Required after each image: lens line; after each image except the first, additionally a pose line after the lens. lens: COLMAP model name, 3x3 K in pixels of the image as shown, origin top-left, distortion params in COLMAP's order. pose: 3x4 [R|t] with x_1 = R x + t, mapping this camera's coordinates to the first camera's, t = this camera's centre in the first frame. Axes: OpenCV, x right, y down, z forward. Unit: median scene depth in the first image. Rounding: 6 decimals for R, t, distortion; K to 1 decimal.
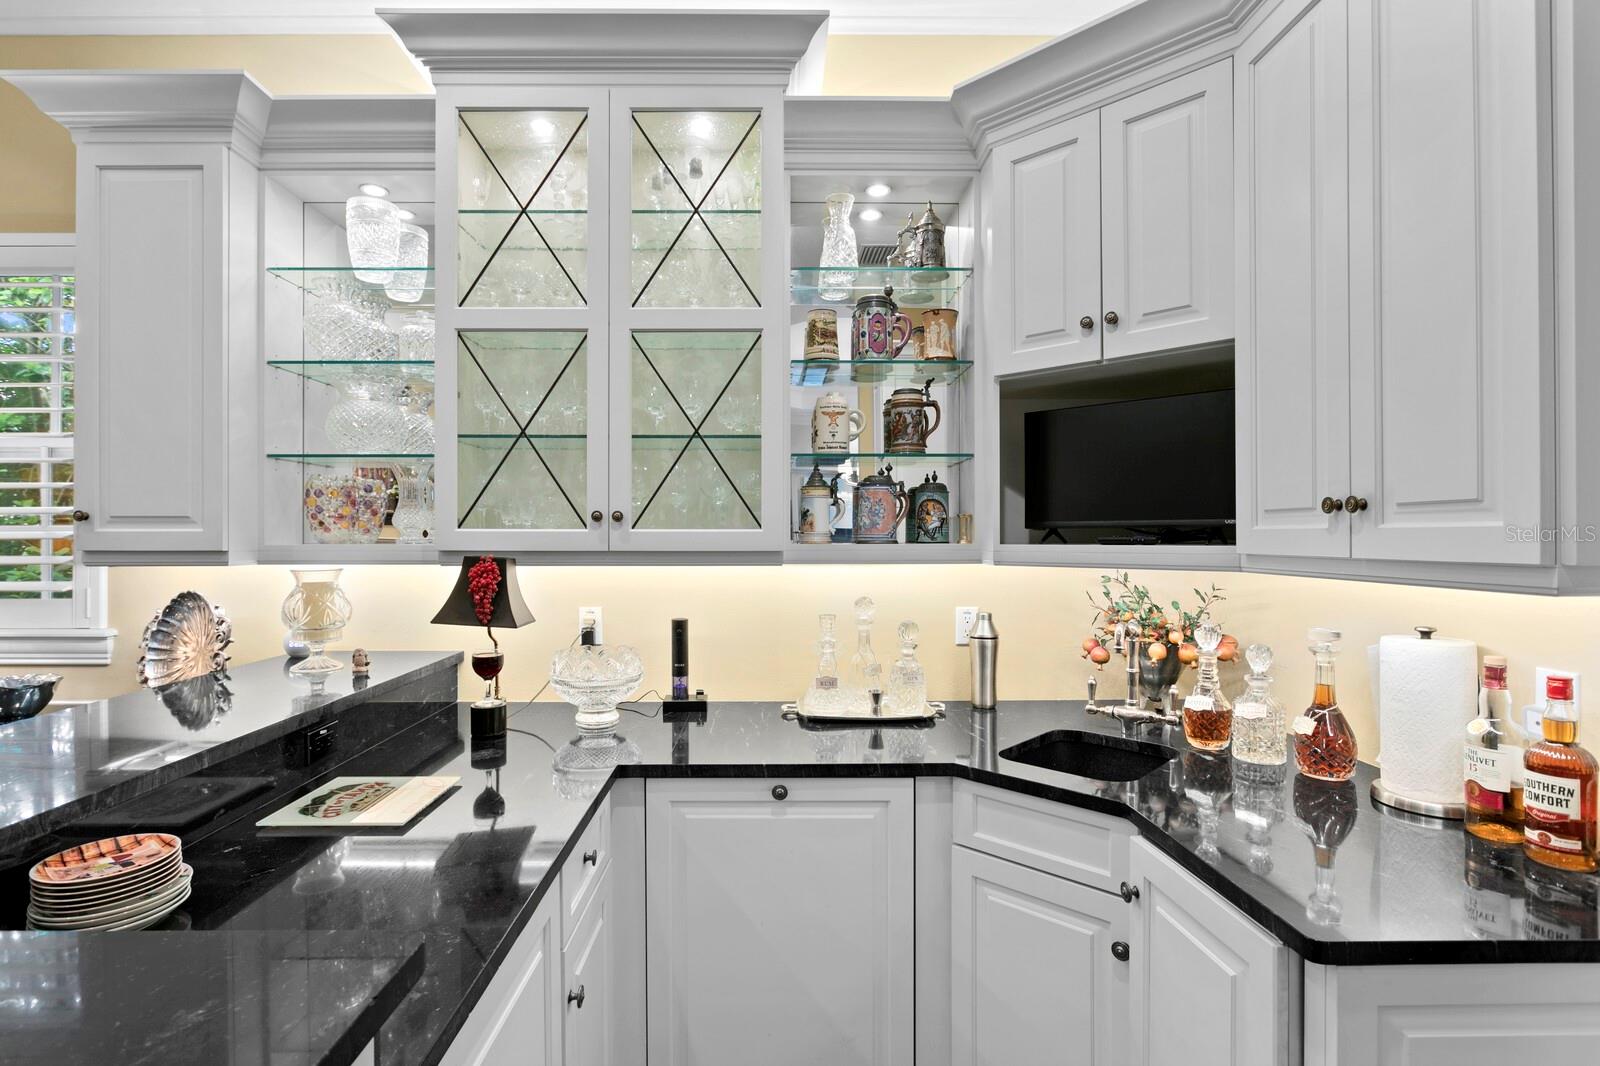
lens RADIAL K [[821.1, 0, 789.1], [0, 821.1, 534.3], [0, 0, 1]] dist [0.004151, 0.000262]
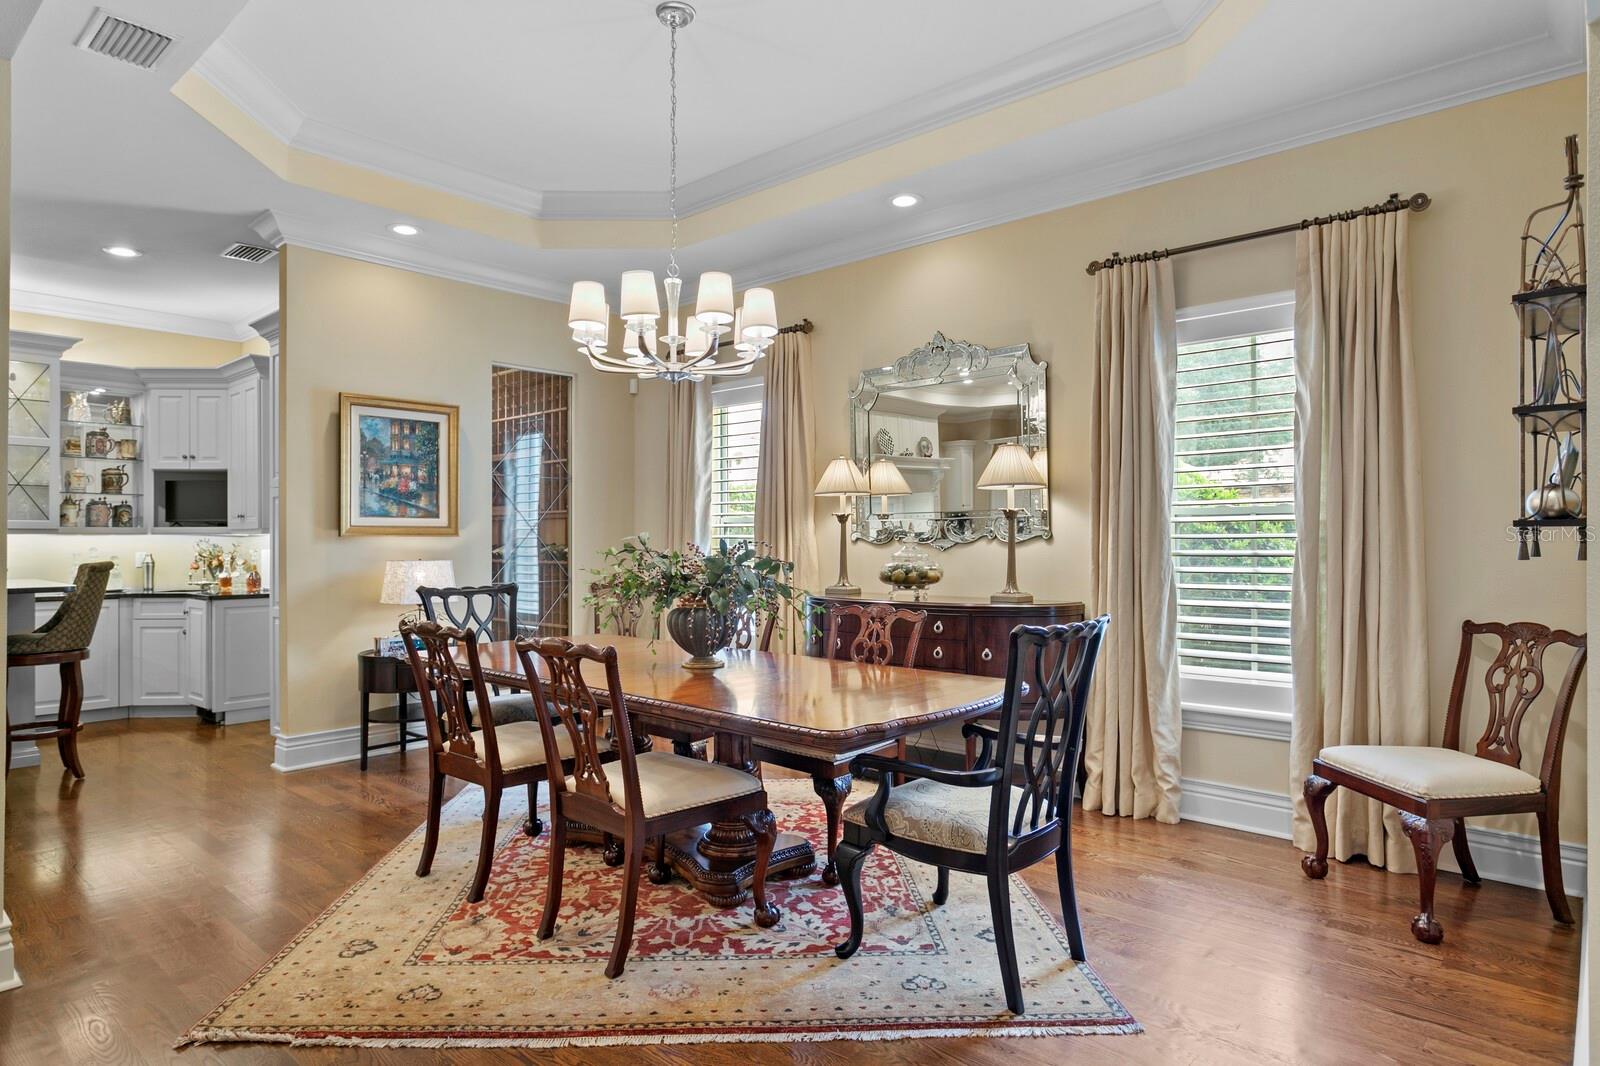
lens RADIAL K [[932.9, 0, 795.9], [0, 932.9, 540.8], [0, 0, 1]] dist [-0.005943, -0.000478]
pose [[0.693959, 0.000816, 0.720014, -0.492107], [-0.000473, 1.000000, -0.000677, 0.056816], [-0.720015, 0.000129, 0.693959, -2.686428]]
